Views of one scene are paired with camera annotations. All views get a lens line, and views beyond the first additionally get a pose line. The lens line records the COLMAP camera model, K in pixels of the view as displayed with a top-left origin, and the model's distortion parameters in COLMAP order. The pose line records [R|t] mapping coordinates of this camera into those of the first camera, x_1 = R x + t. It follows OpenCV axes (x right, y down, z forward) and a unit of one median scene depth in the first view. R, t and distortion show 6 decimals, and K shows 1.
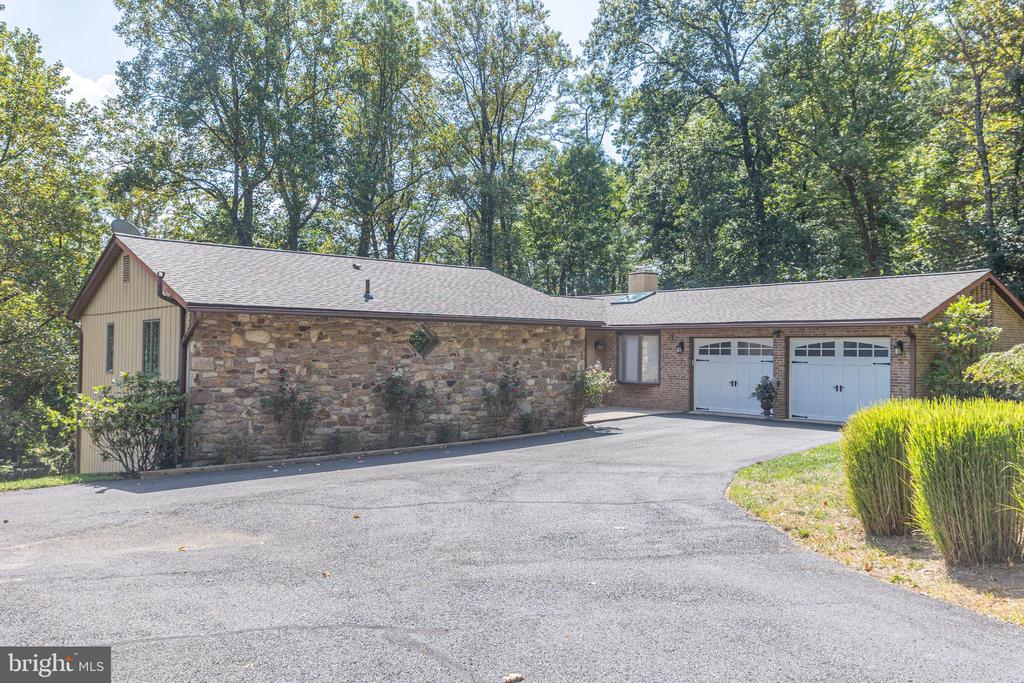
lens RADIAL K [[836.9, 0, 512.0], [0, 836.9, 341.5], [0, 0, 1]] dist [-0.003386, -0.004675]
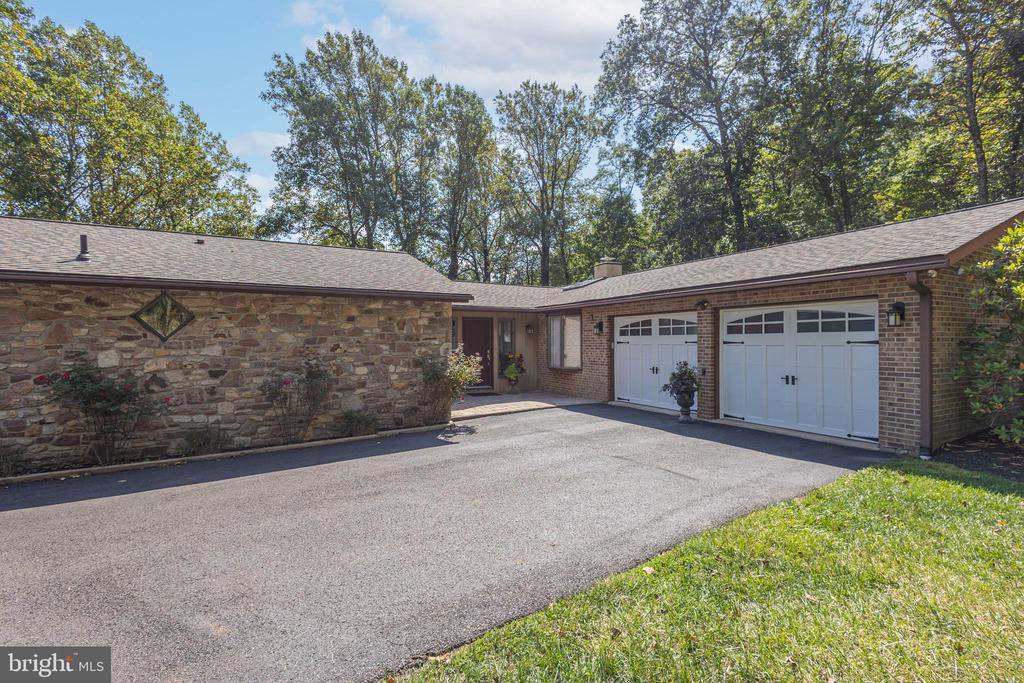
lens RADIAL K [[475.5, 0, 514.2], [0, 475.5, 343.4], [0, 0, 1]] dist [0.003081, 0.000426]
pose [[0.978676, -0.010244, -0.205155, 0.251113], [0.012560, 0.999871, 0.009993, 0.019700], [0.205026, -0.012357, 0.978679, 0.576450]]
